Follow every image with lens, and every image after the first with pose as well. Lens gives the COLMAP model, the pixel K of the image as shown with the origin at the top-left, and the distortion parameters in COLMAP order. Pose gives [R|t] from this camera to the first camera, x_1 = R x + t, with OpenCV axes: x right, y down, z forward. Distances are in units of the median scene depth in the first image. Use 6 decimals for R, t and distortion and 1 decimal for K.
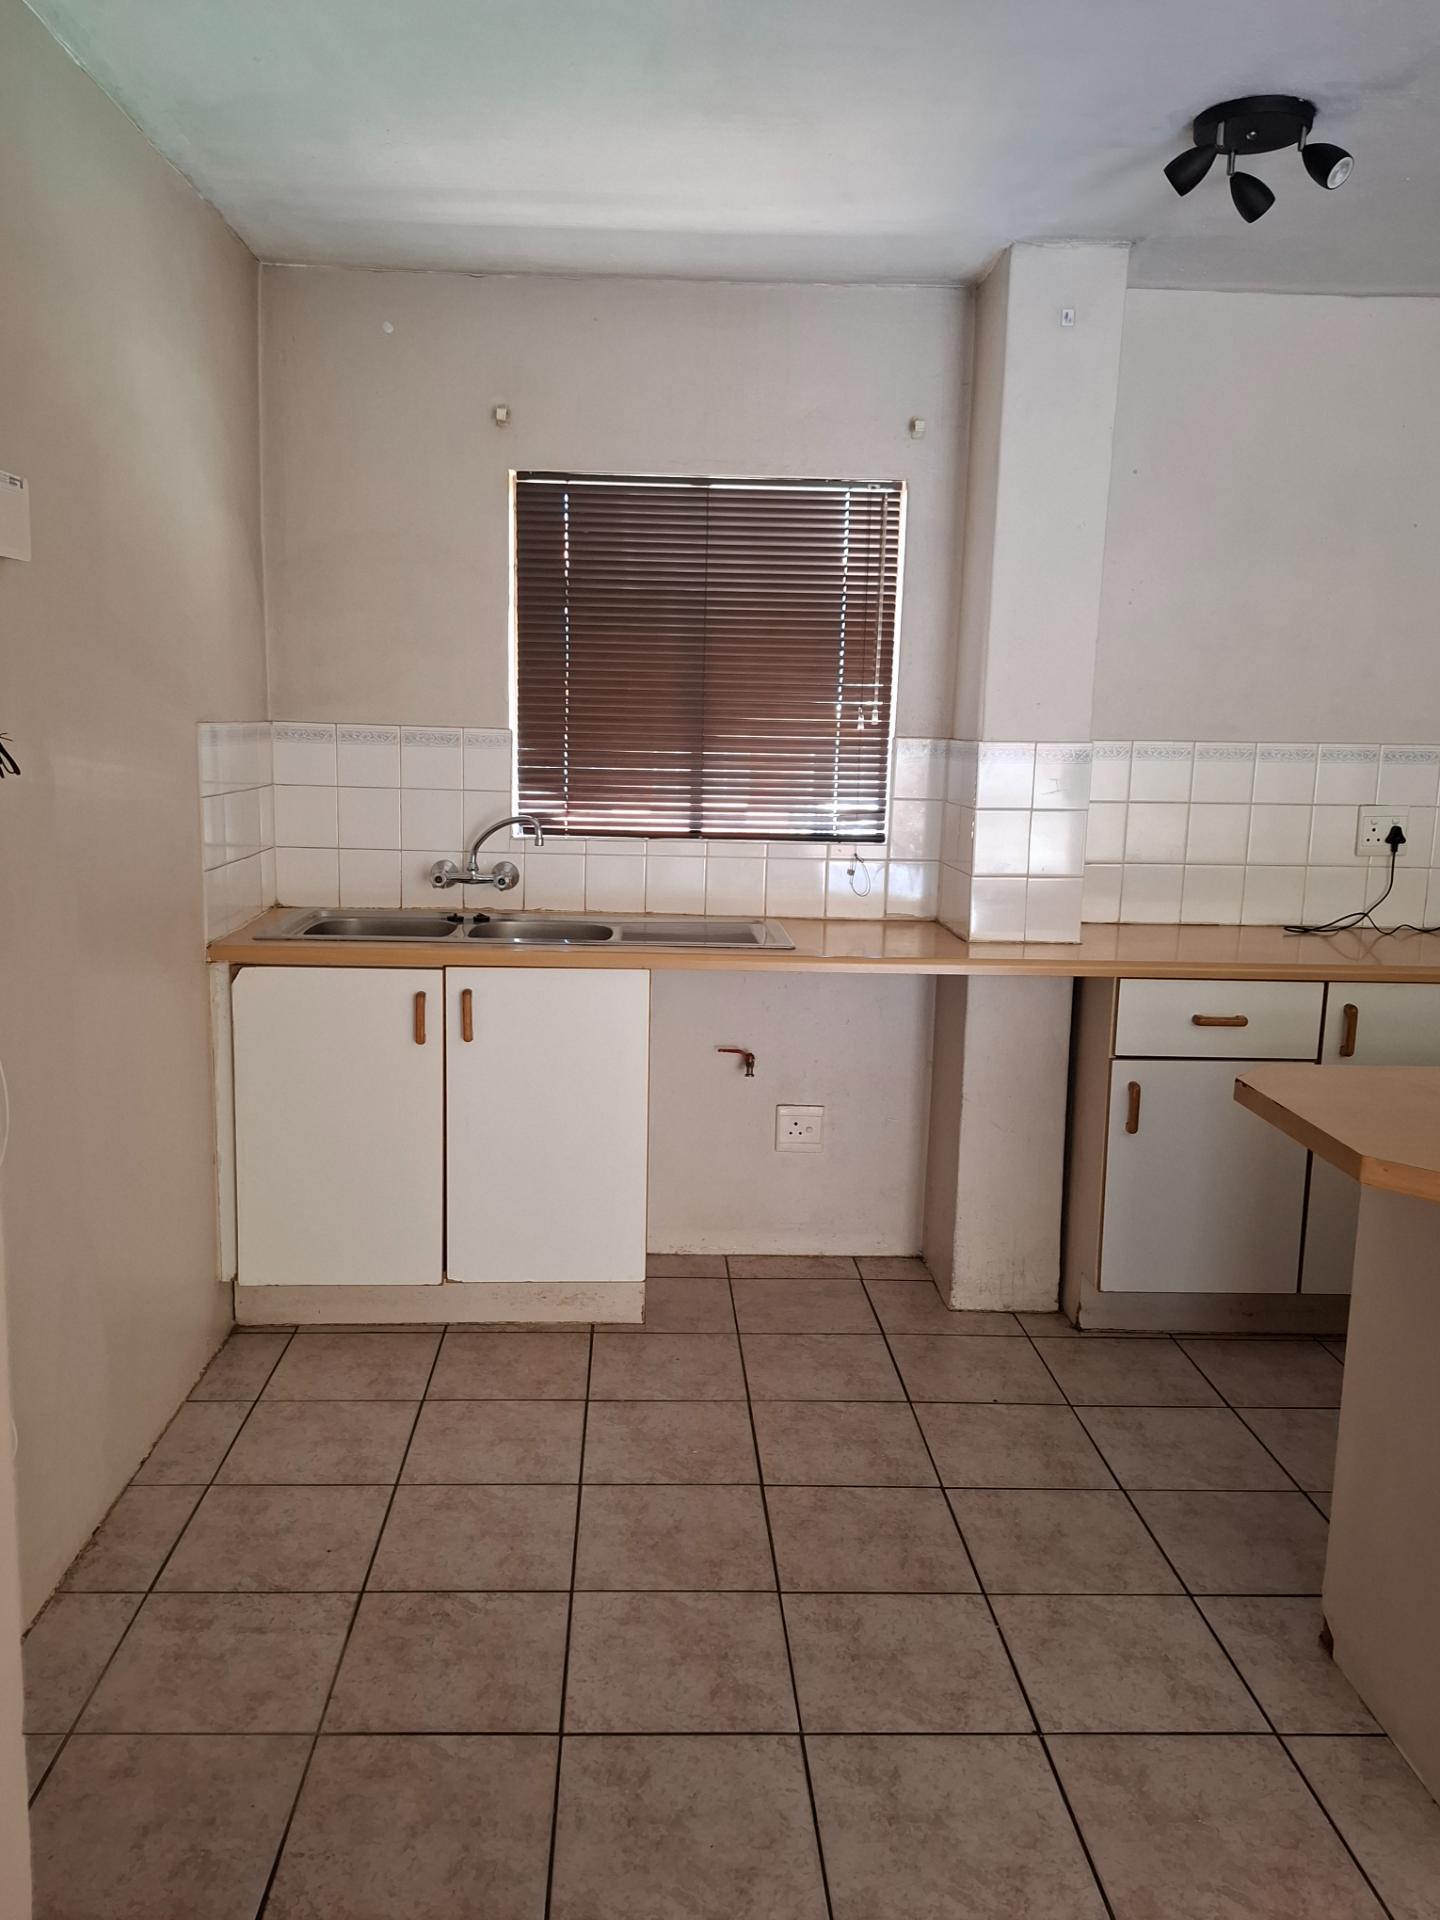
lens RADIAL K [[1460.4, 0, 705.4], [0, 1460.4, 963.9], [0, 0, 1]] dist [0.099364, -0.122910]
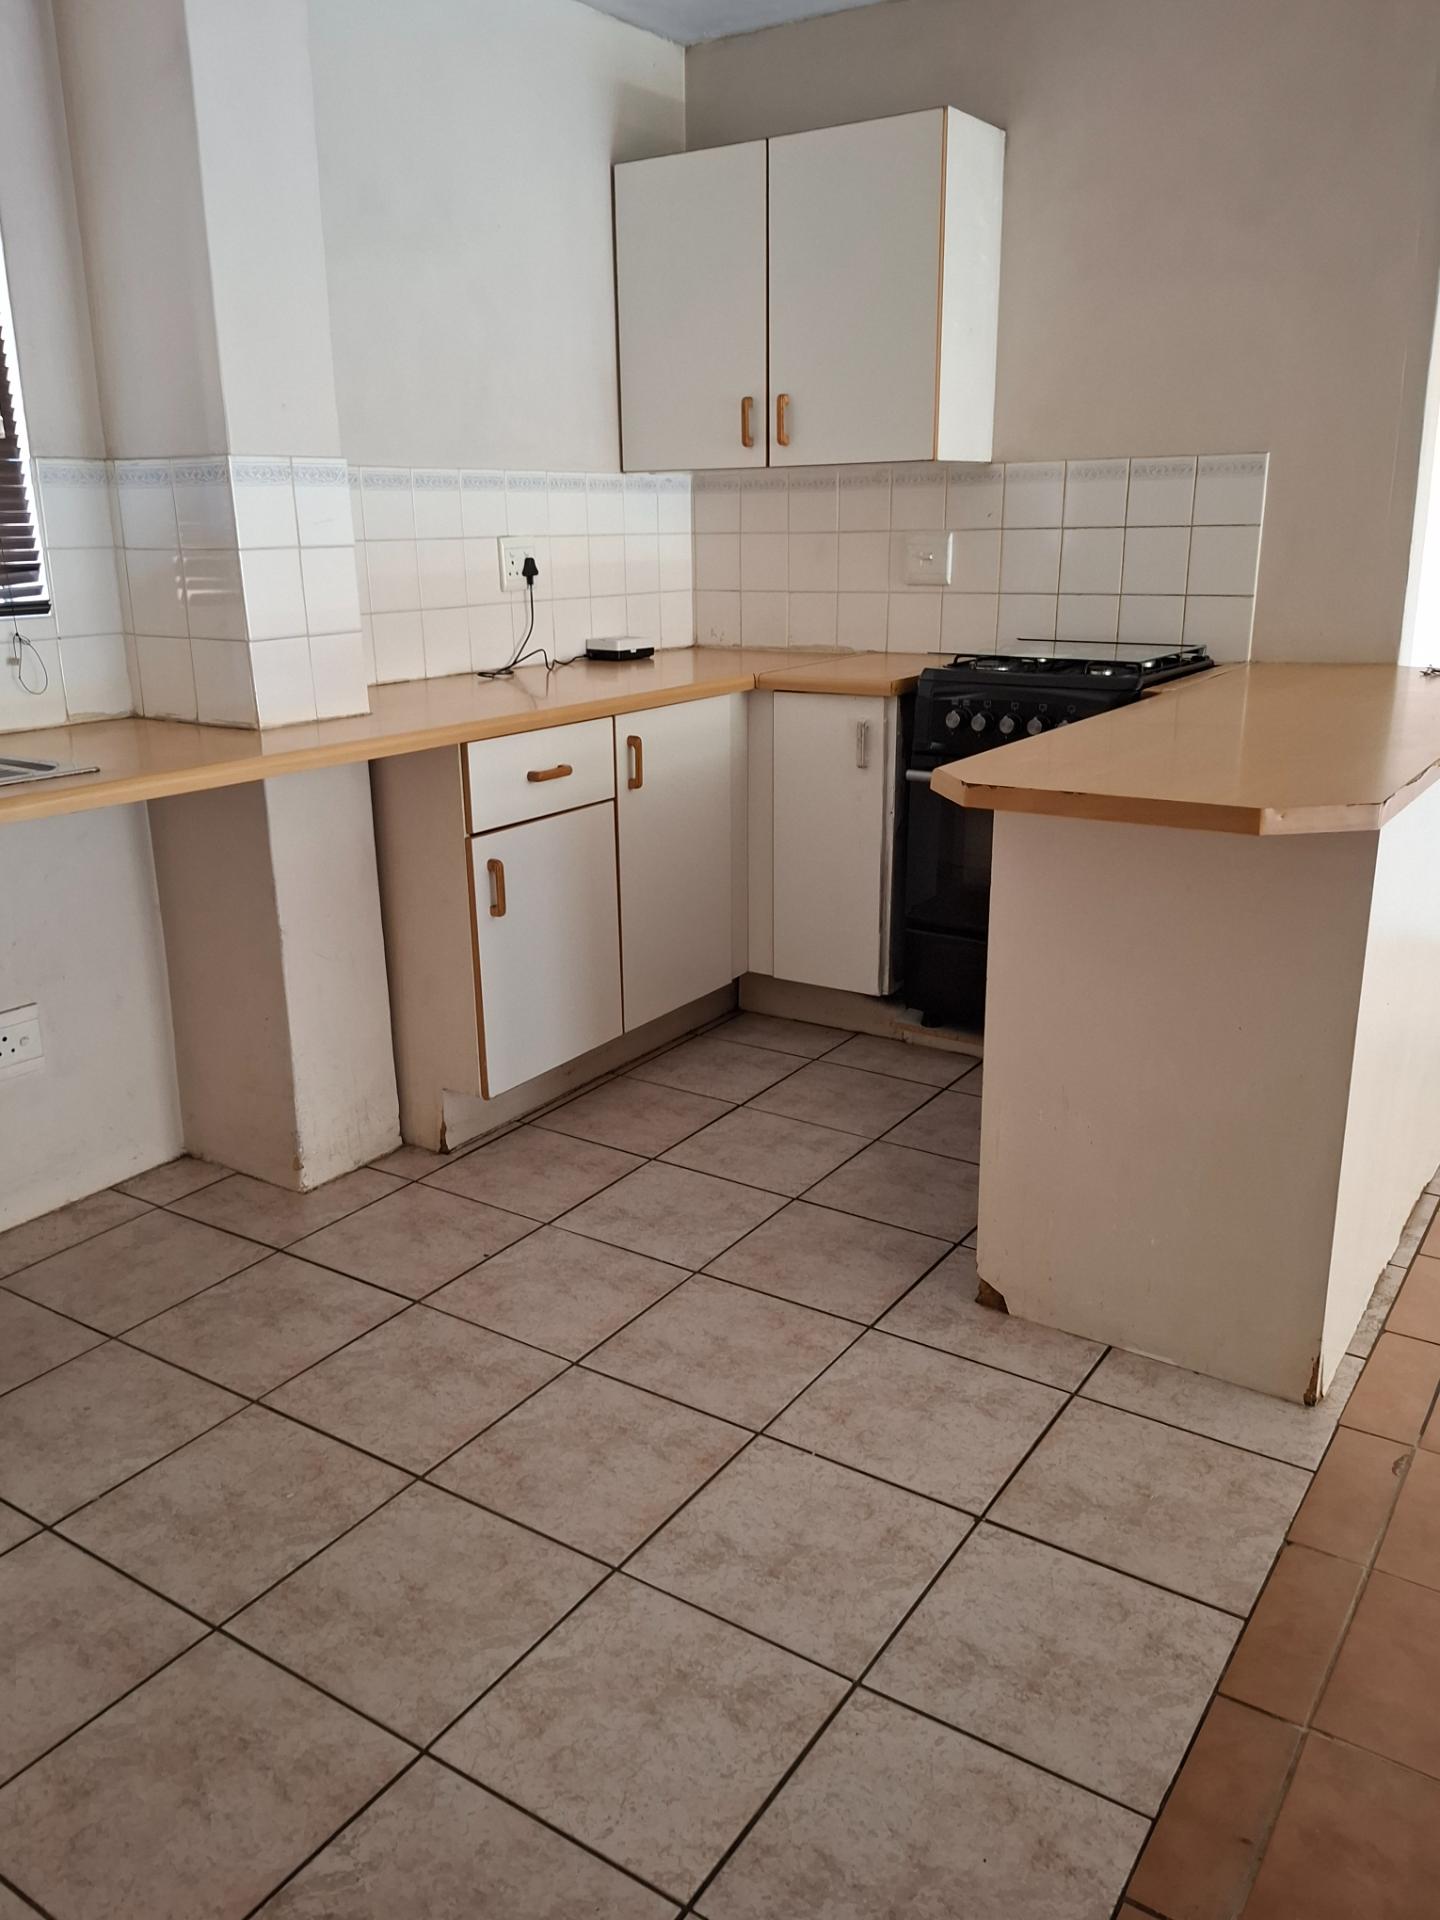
lens RADIAL K [[1451.6, 0, 714.2], [0, 1451.6, 944.1], [0, 0, 1]] dist [0.125585, -0.203585]
pose [[0.596698, -0.256716, 0.760295, -0.293328], [0.161237, 0.966481, 0.199792, -0.022168], [-0.786101, 0.003372, 0.618089, 0.346079]]
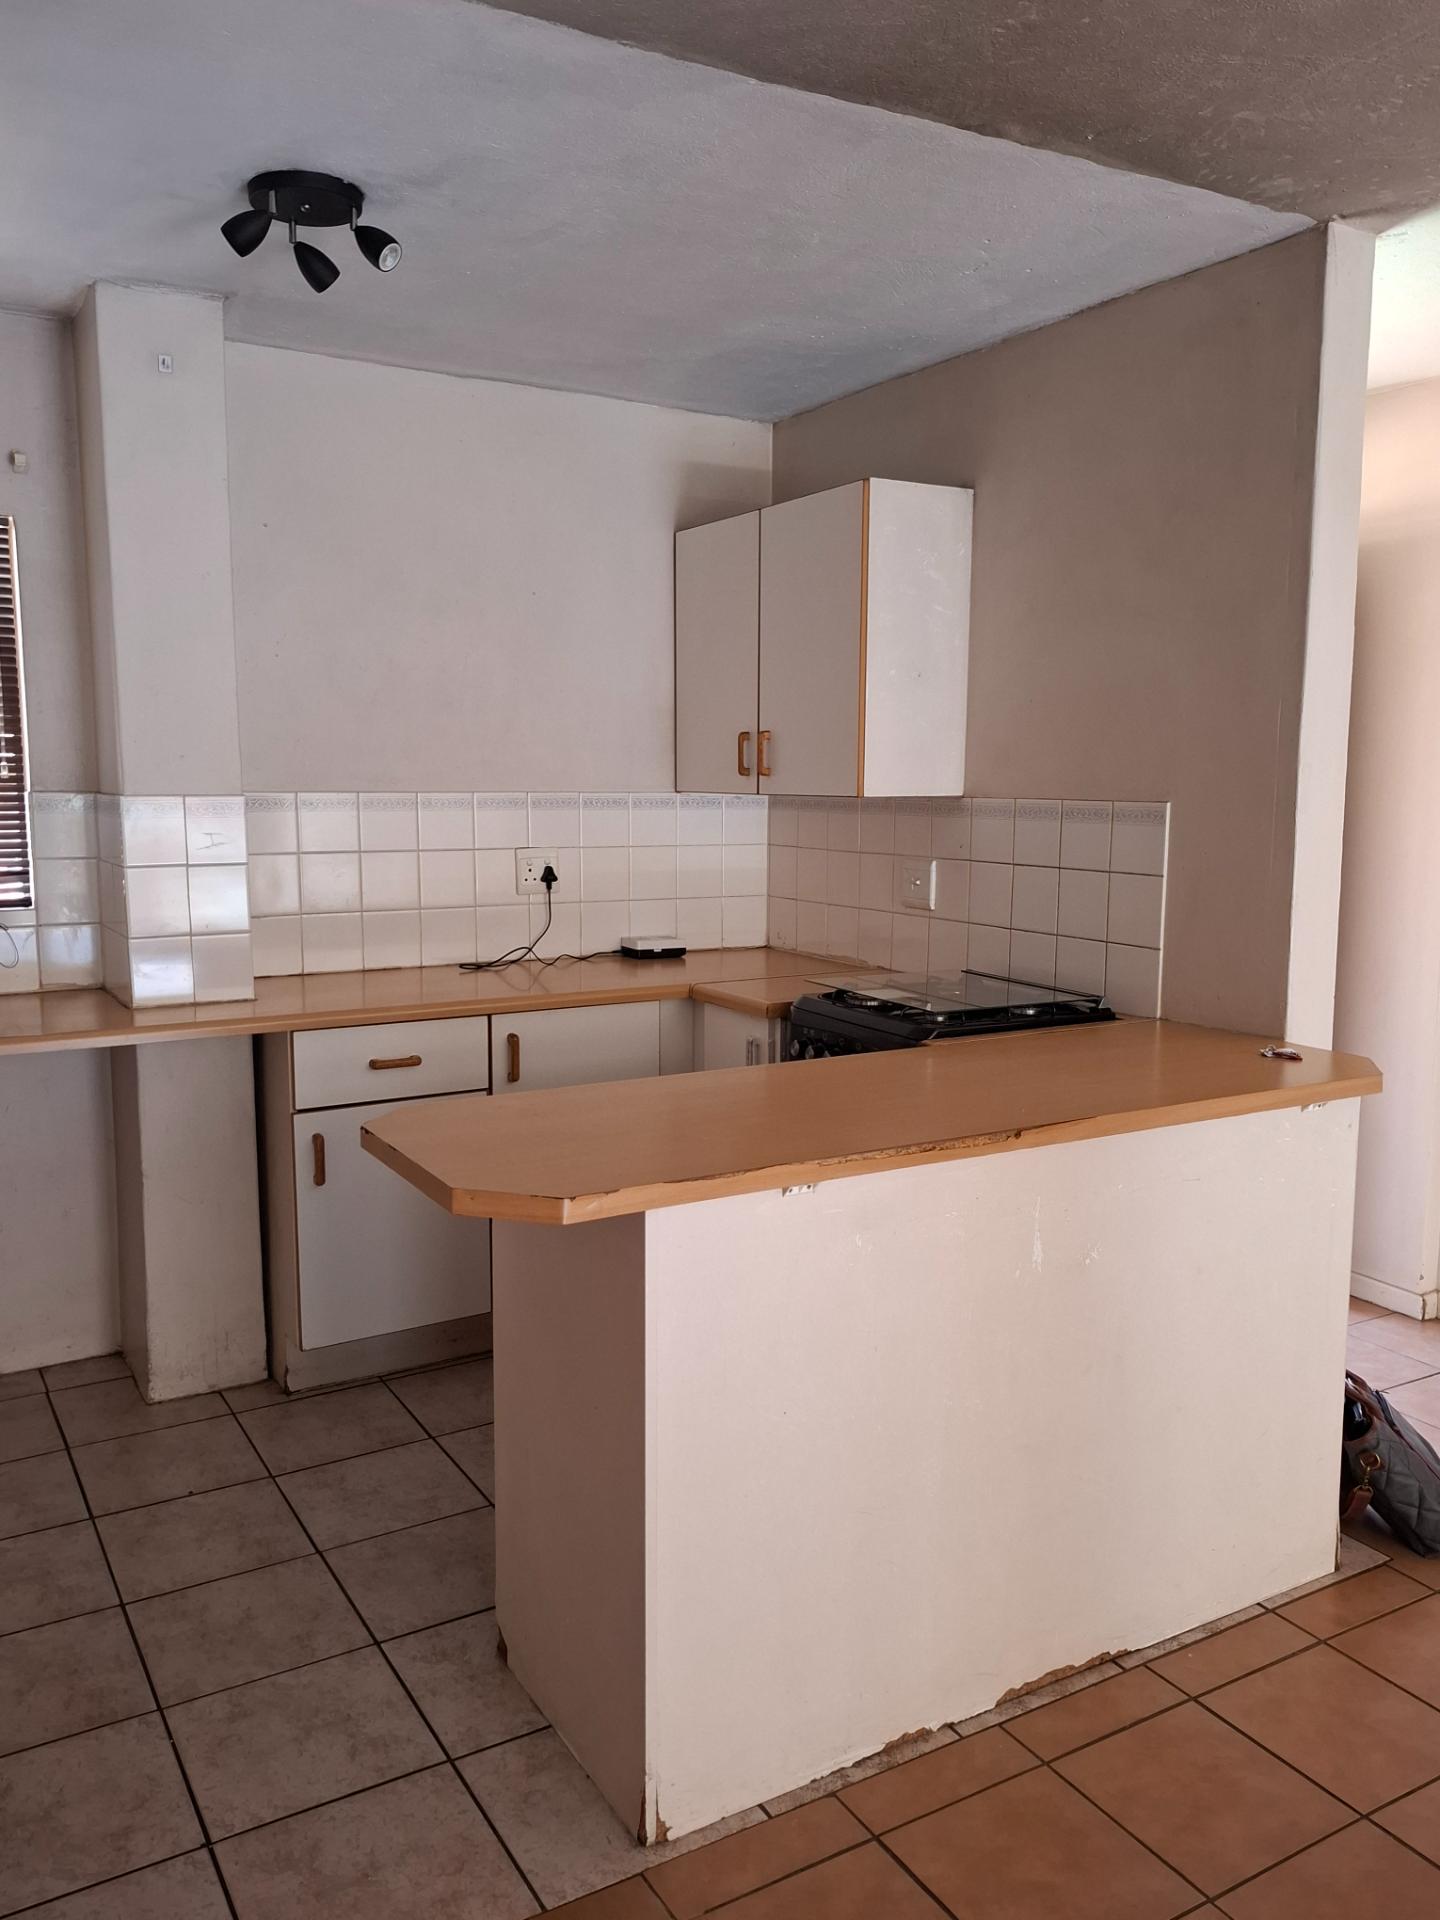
lens RADIAL K [[1460.4, 0, 705.4], [0, 1460.4, 963.9], [0, 0, 1]] dist [0.099364, -0.122910]
pose [[0.881022, -0.079670, 0.466318, 0.064809], [0.093642, 0.995583, -0.006825, -0.002724], [-0.463715, 0.049680, 0.884591, -0.008072]]
